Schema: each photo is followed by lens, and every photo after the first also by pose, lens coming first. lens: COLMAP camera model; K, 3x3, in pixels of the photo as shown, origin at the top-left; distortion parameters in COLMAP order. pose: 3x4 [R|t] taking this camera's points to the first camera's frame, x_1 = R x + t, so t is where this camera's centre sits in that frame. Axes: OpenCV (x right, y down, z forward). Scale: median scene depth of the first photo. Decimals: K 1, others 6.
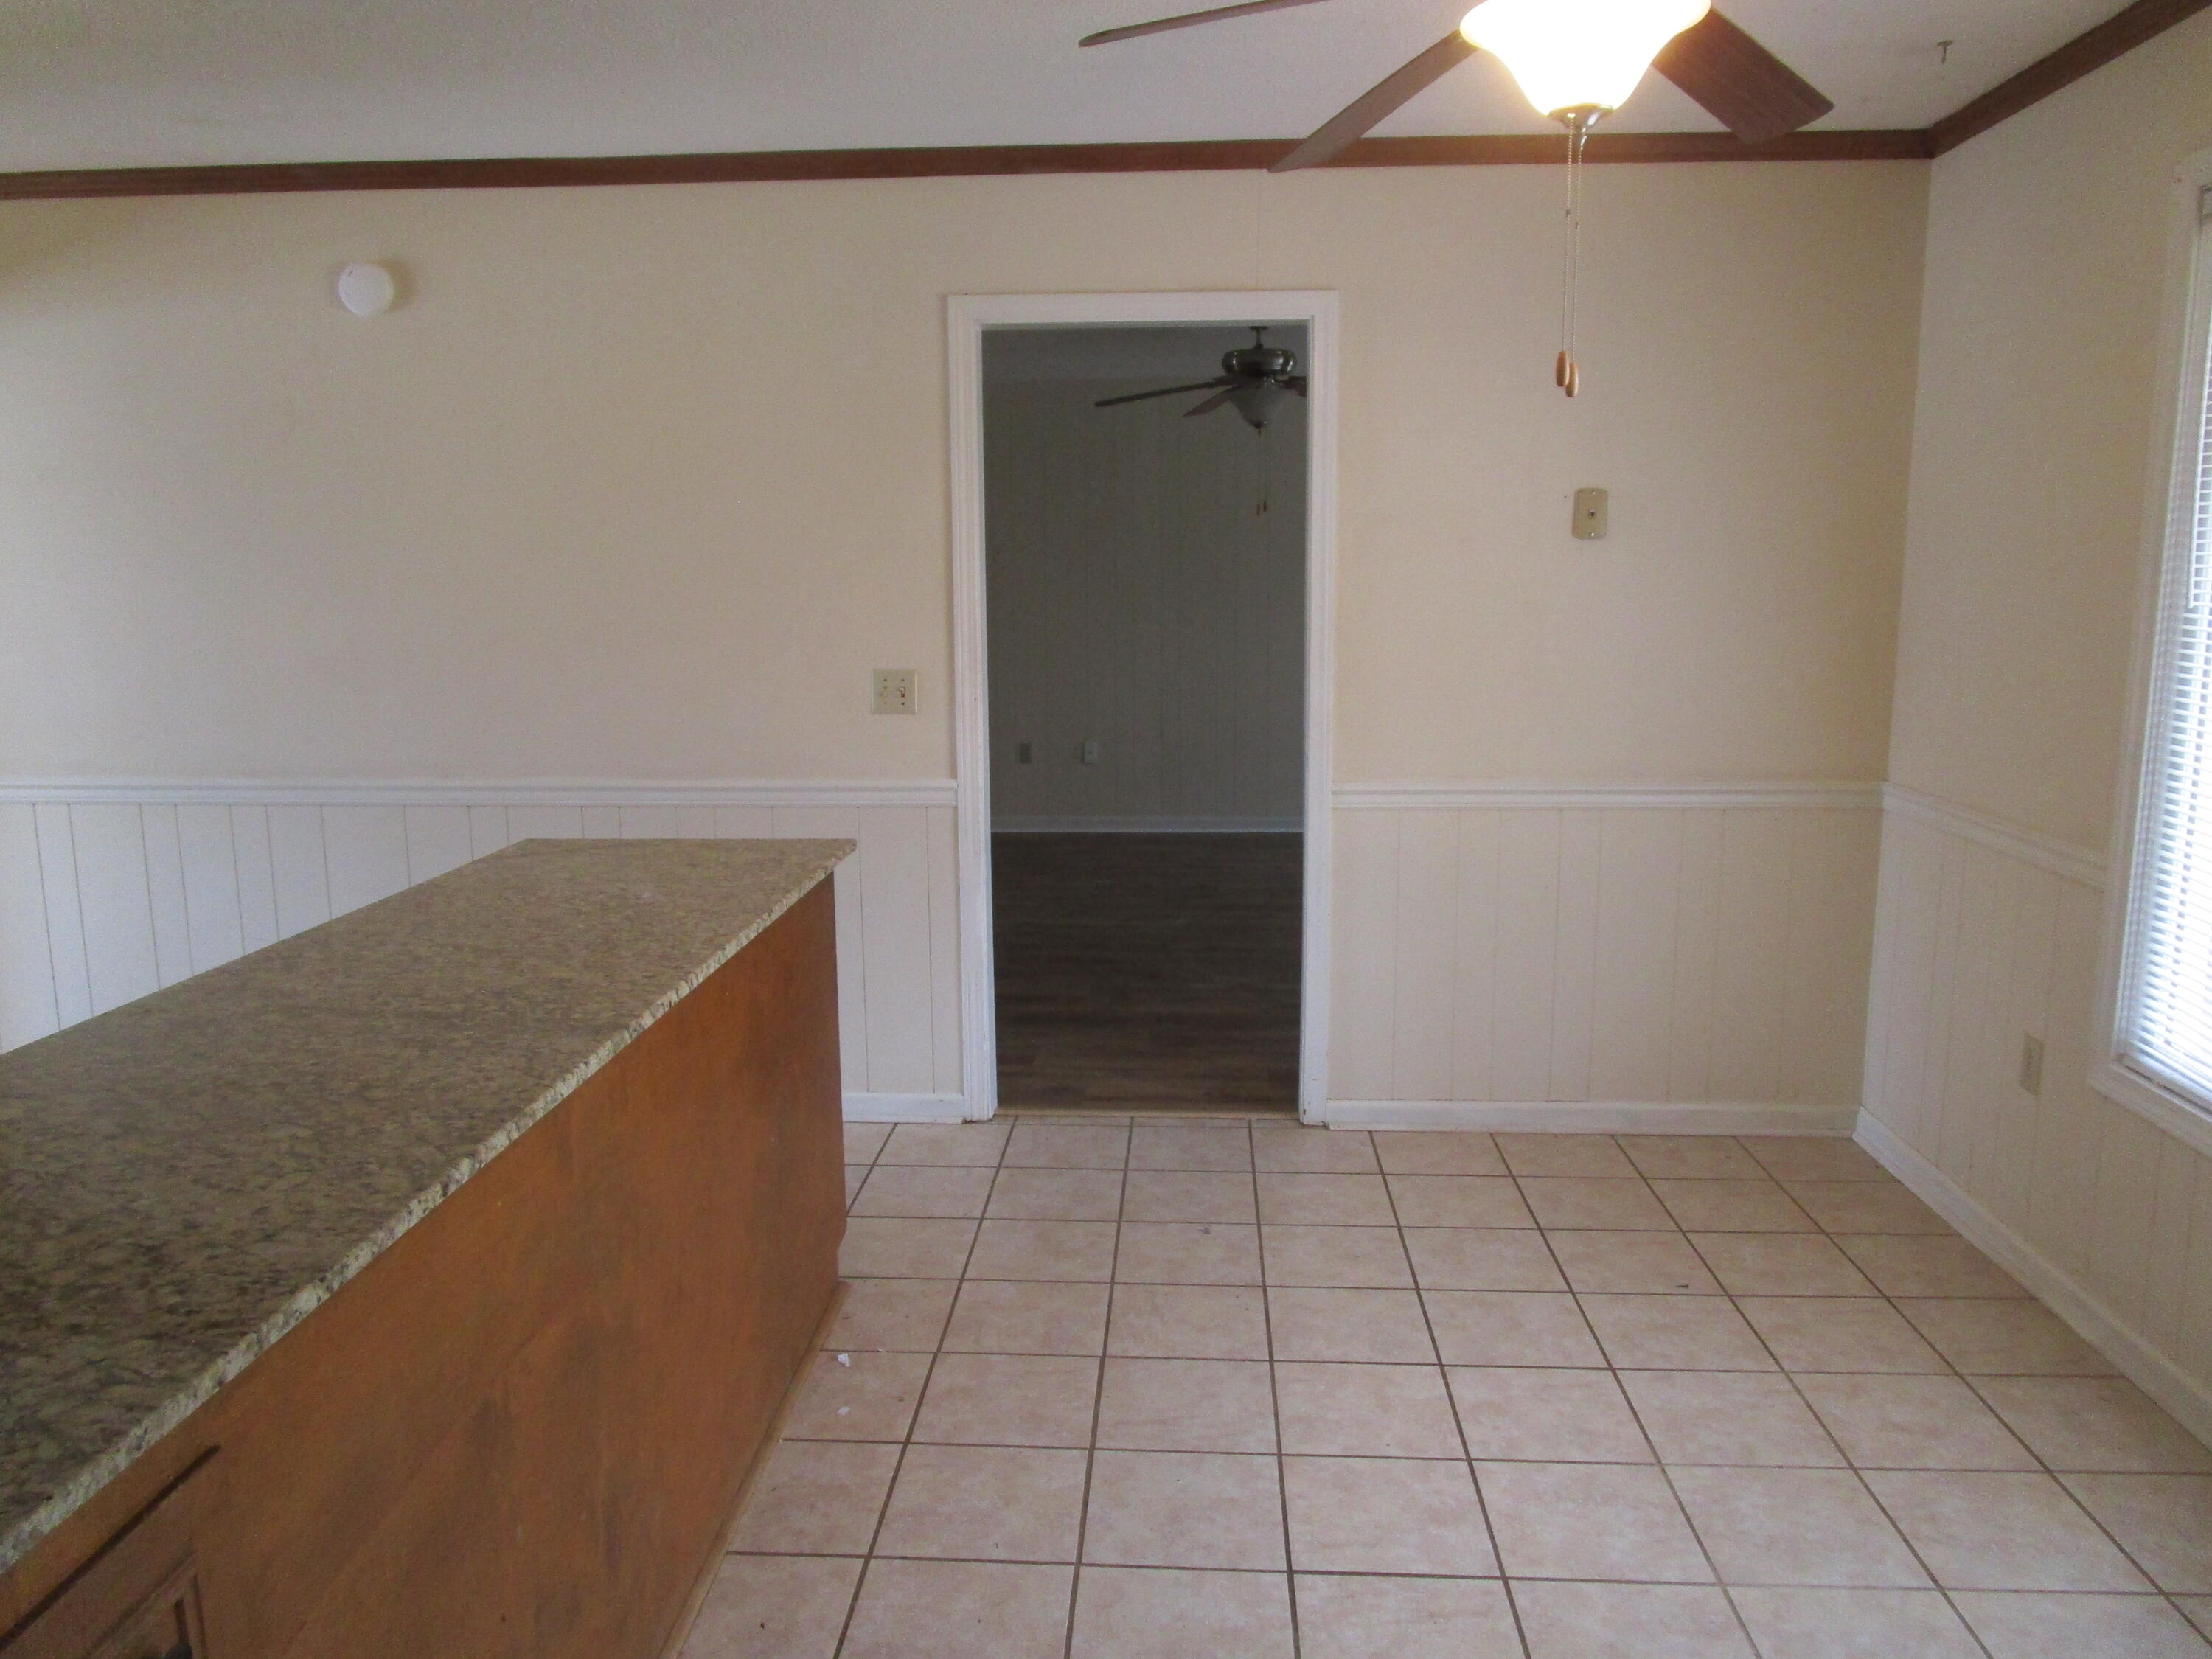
lens RADIAL K [[1565.9, 0, 1105.2], [0, 1565.9, 828.3], [0, 0, 1]] dist [-0.027610, 0.003436]
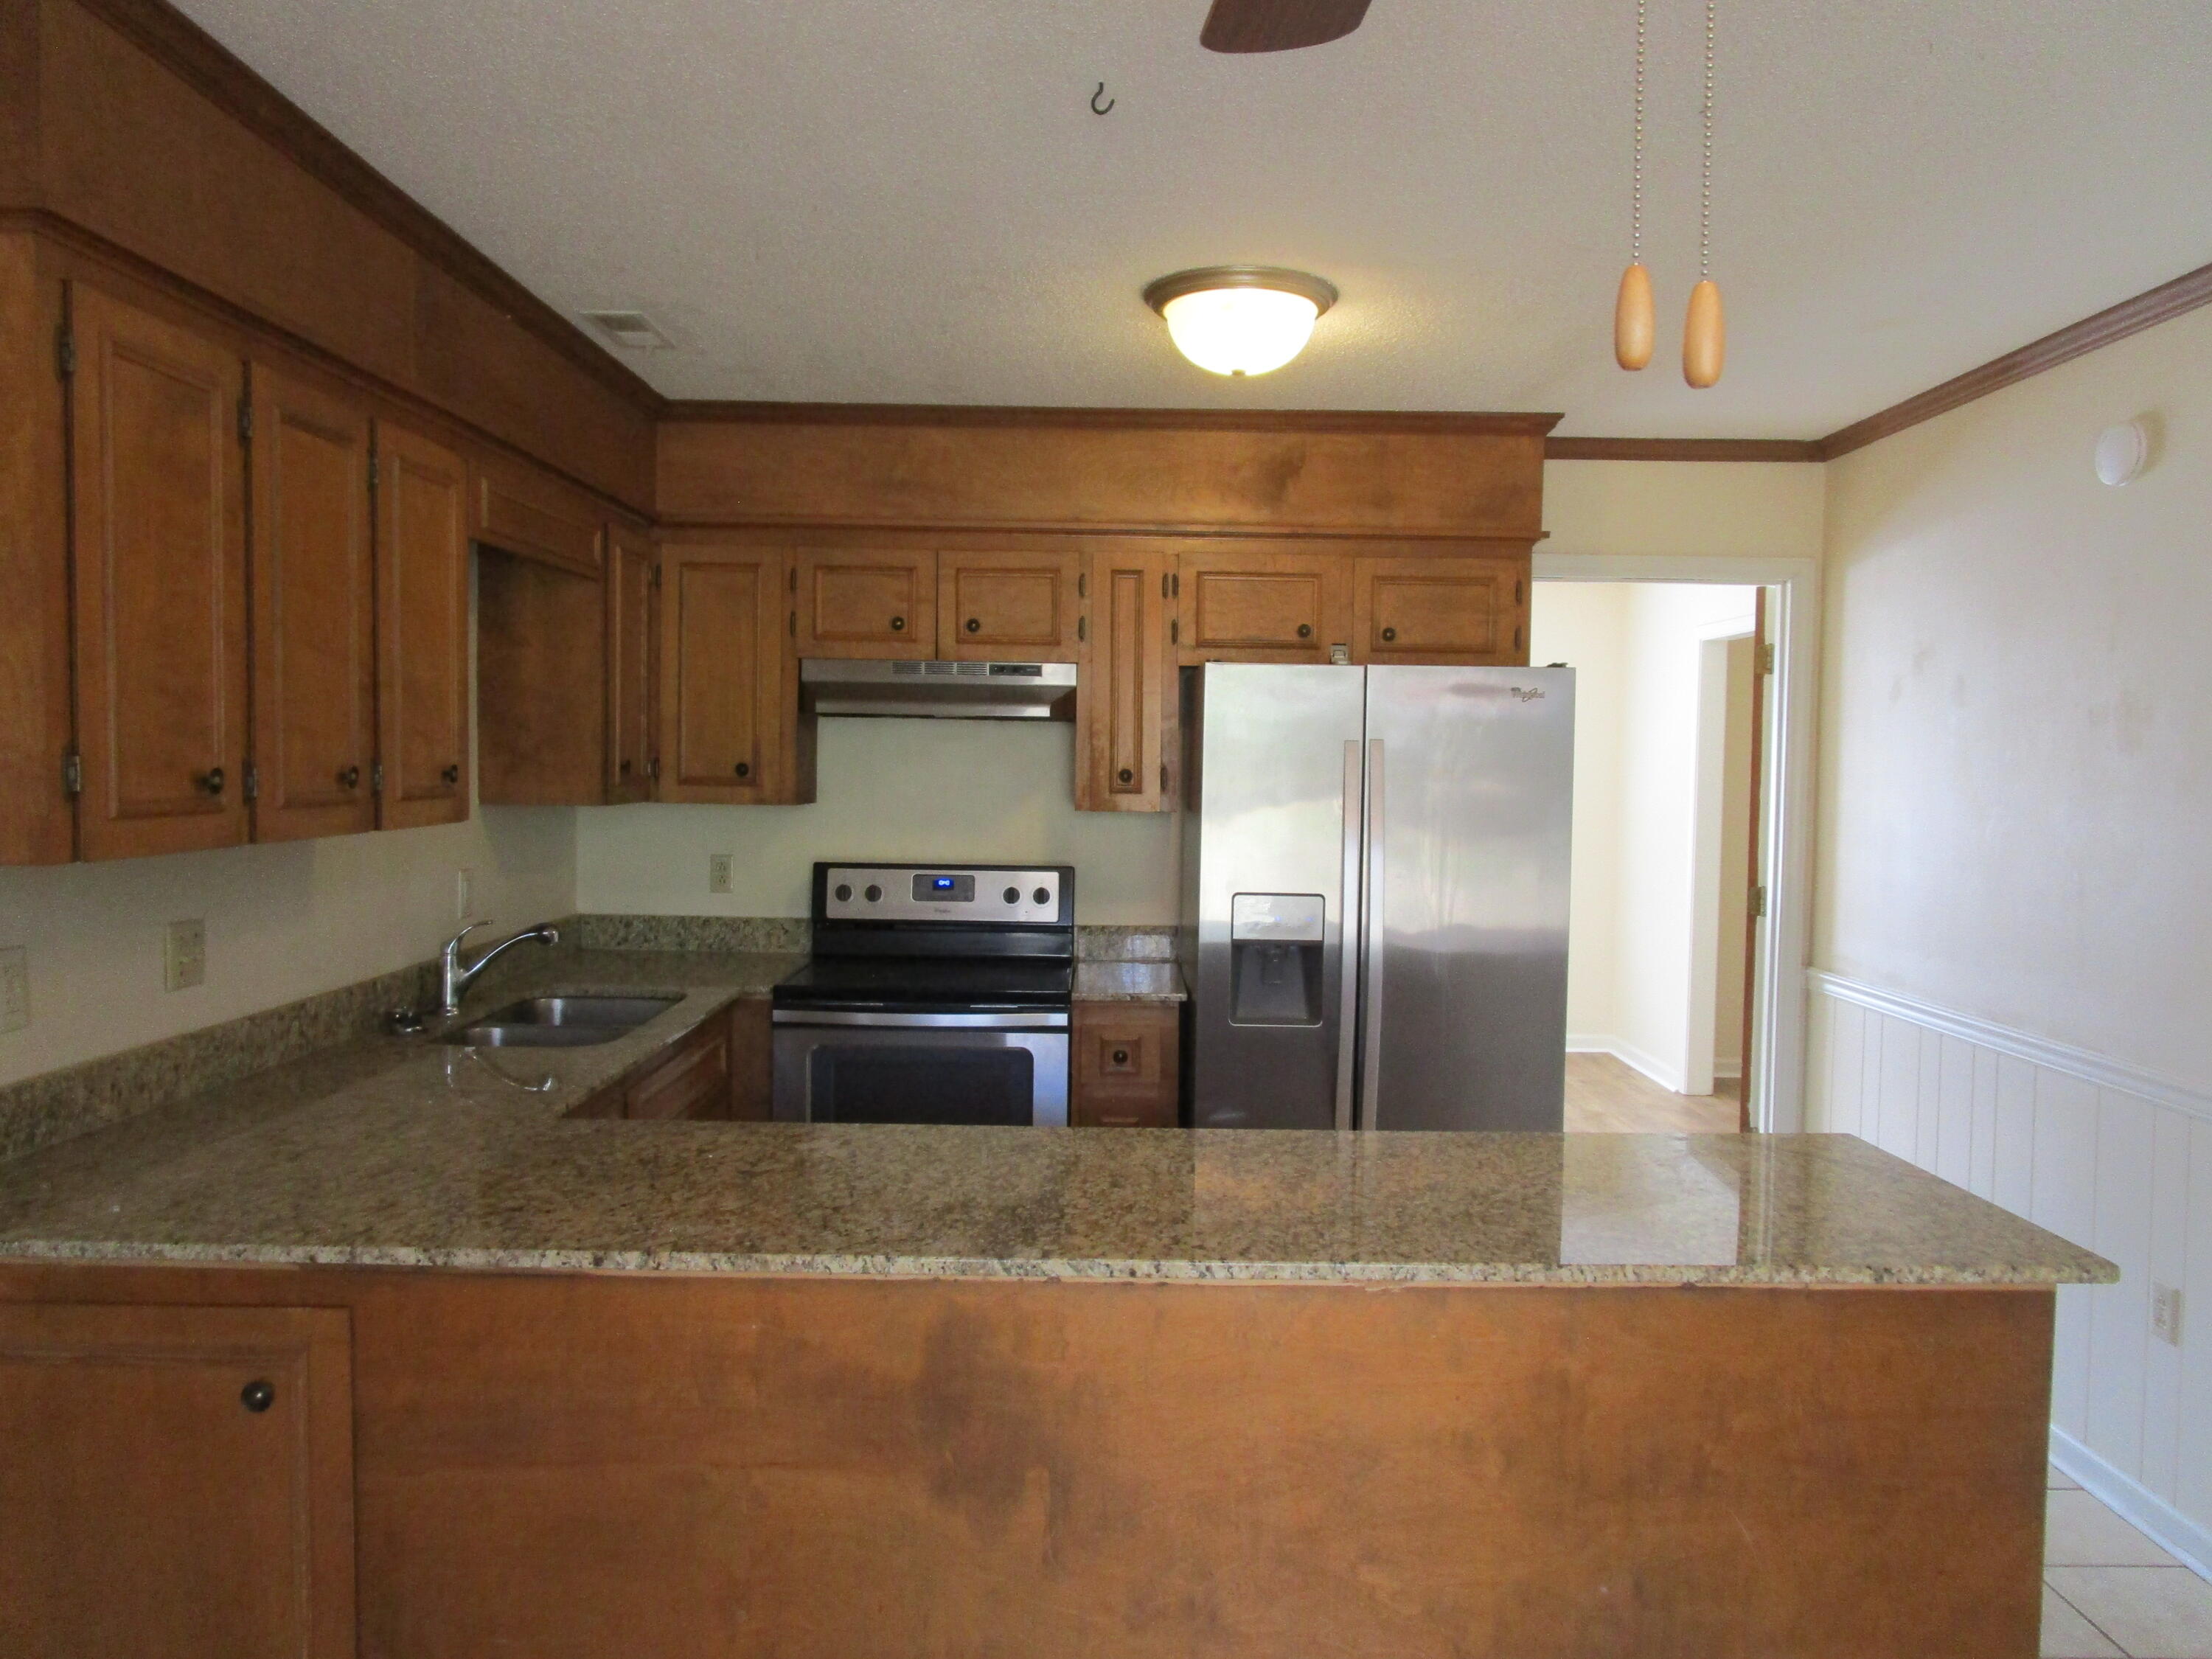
lens RADIAL K [[1565.9, 0, 1103.1], [0, 1565.9, 822.2], [0, 0, 1]] dist [-0.027610, 0.003436]
pose [[0.051906, 0.033058, -0.998105, 0.891743], [-0.176398, 0.984040, 0.023418, -0.233895], [0.982949, 0.174848, 0.056909, 1.310434]]
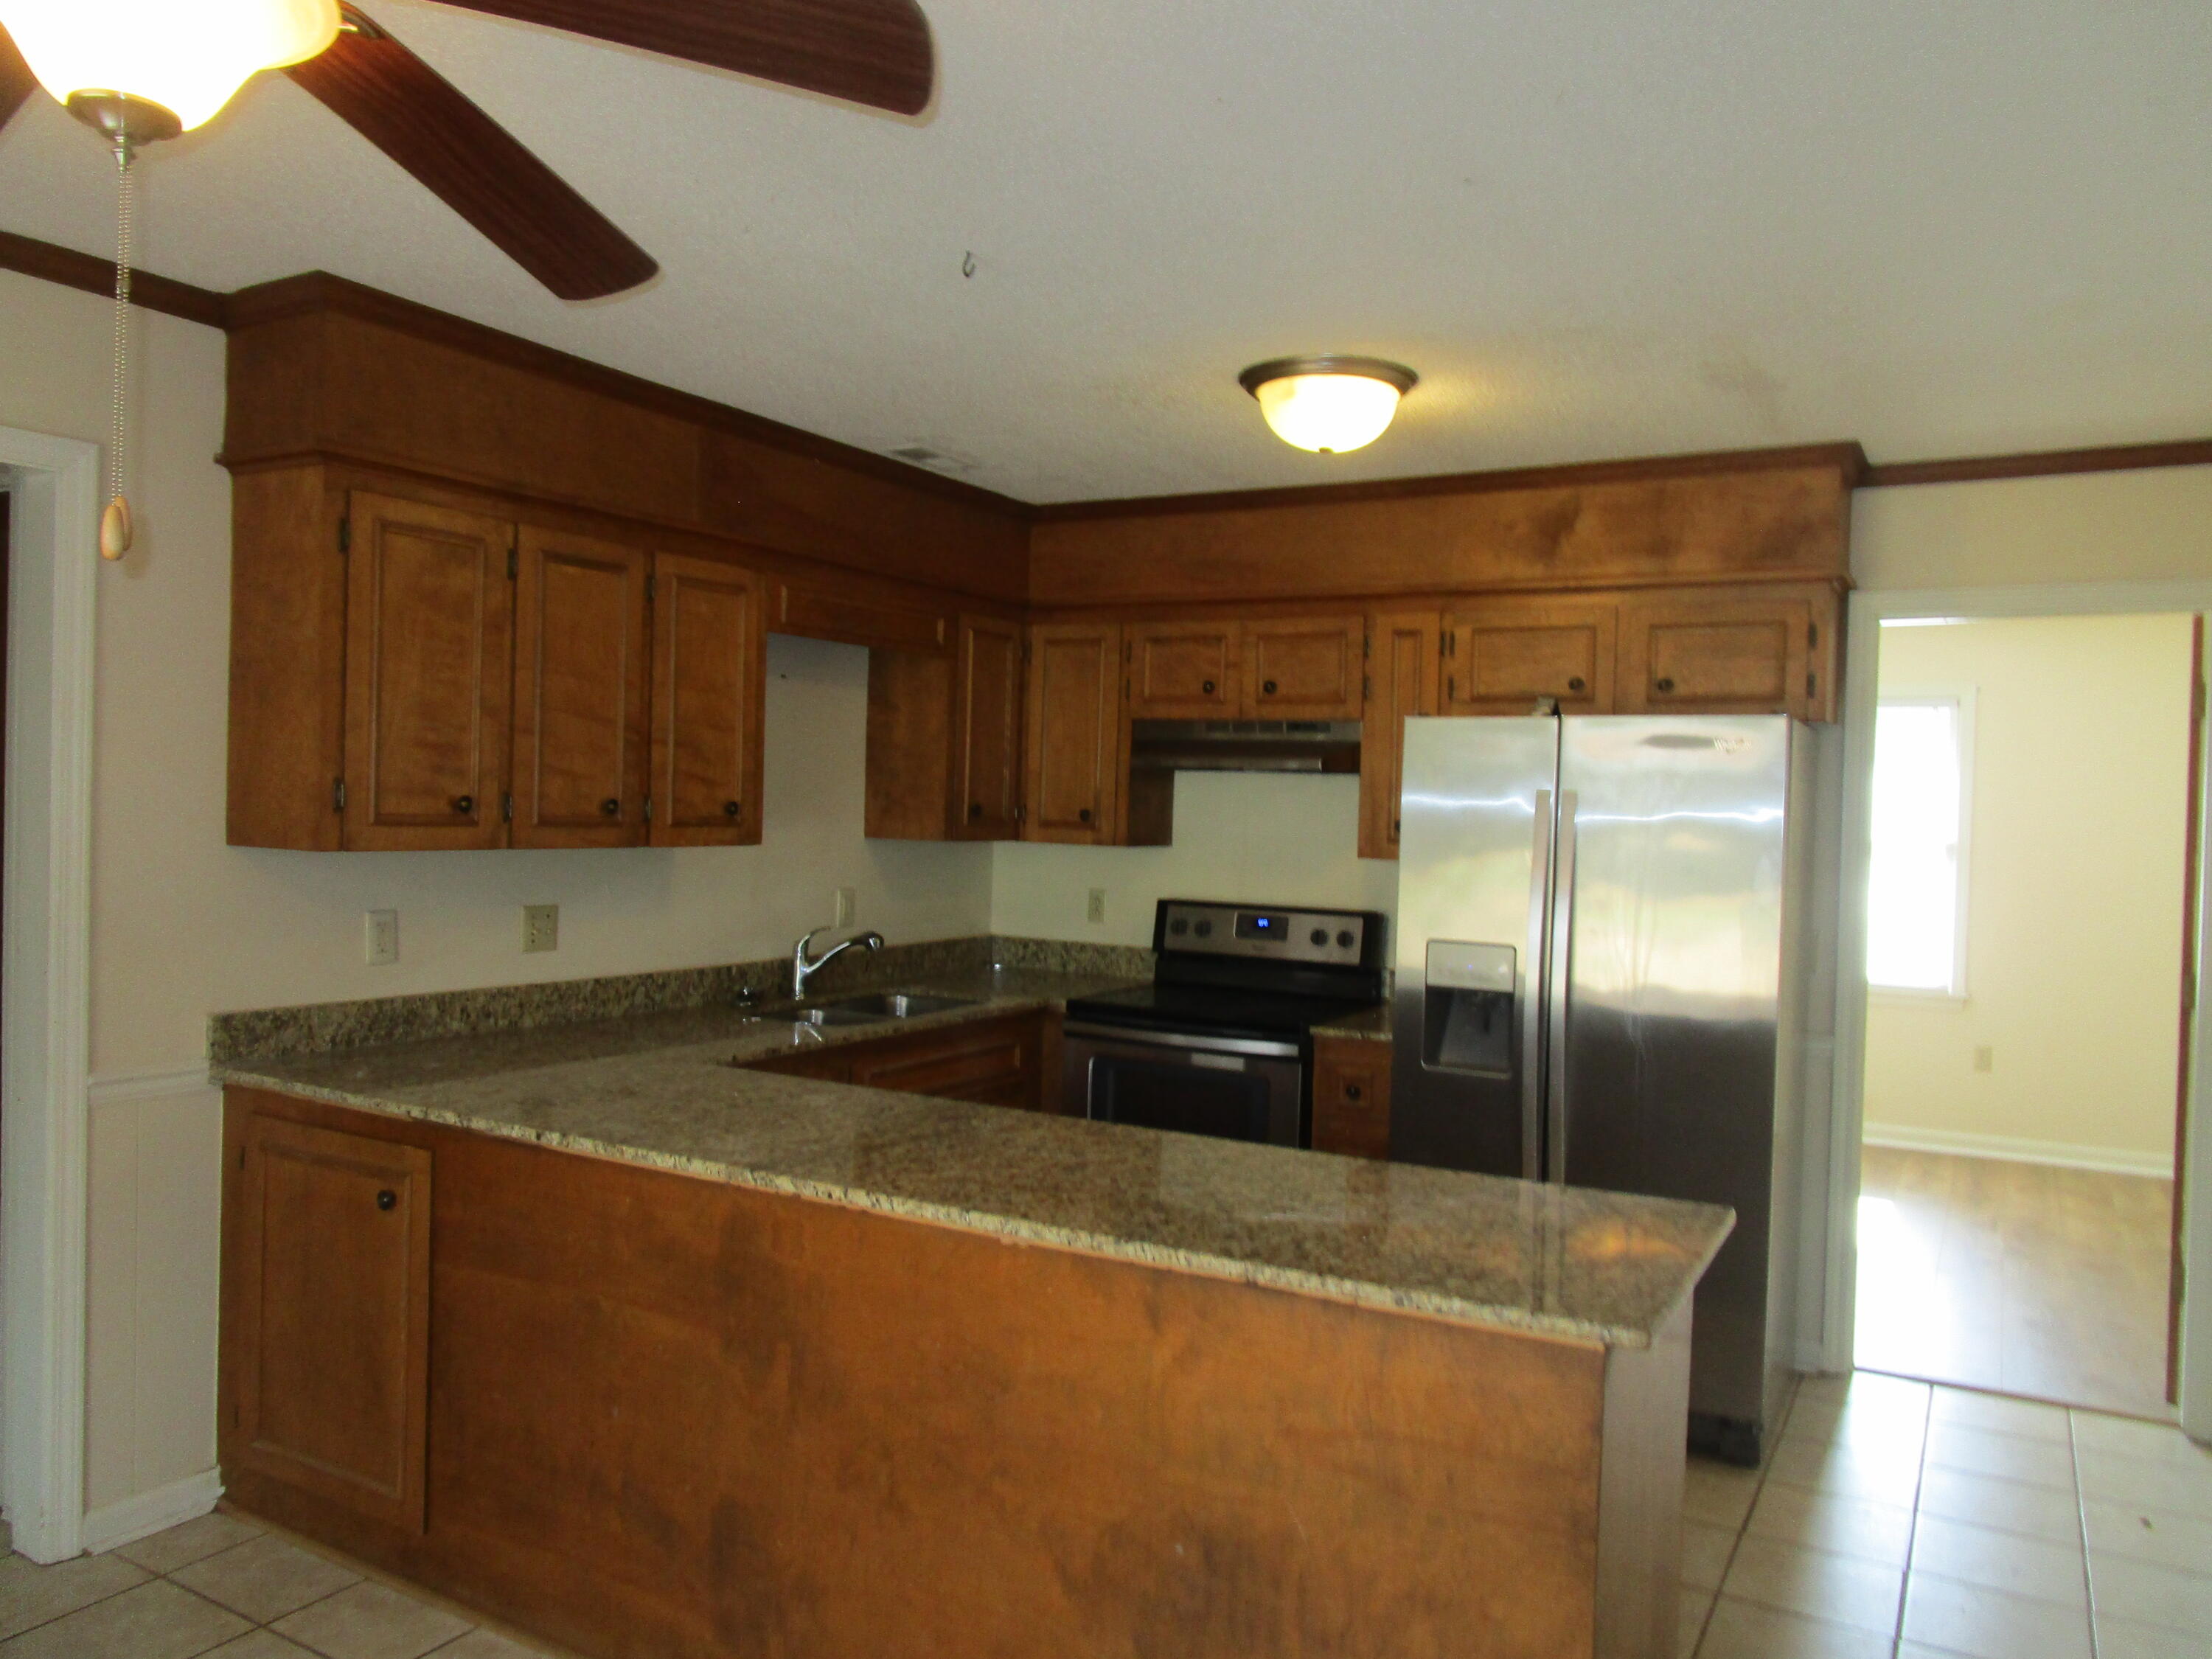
lens RADIAL K [[1565.9, 0, 1111.8], [0, 1565.9, 824.6], [0, 0, 1]] dist [-0.027610, 0.003436]
pose [[-0.448050, -0.010449, -0.893947, 0.955953], [-0.179038, 0.980724, 0.078272, -0.409355], [0.875897, 0.195120, -0.441284, 2.411851]]
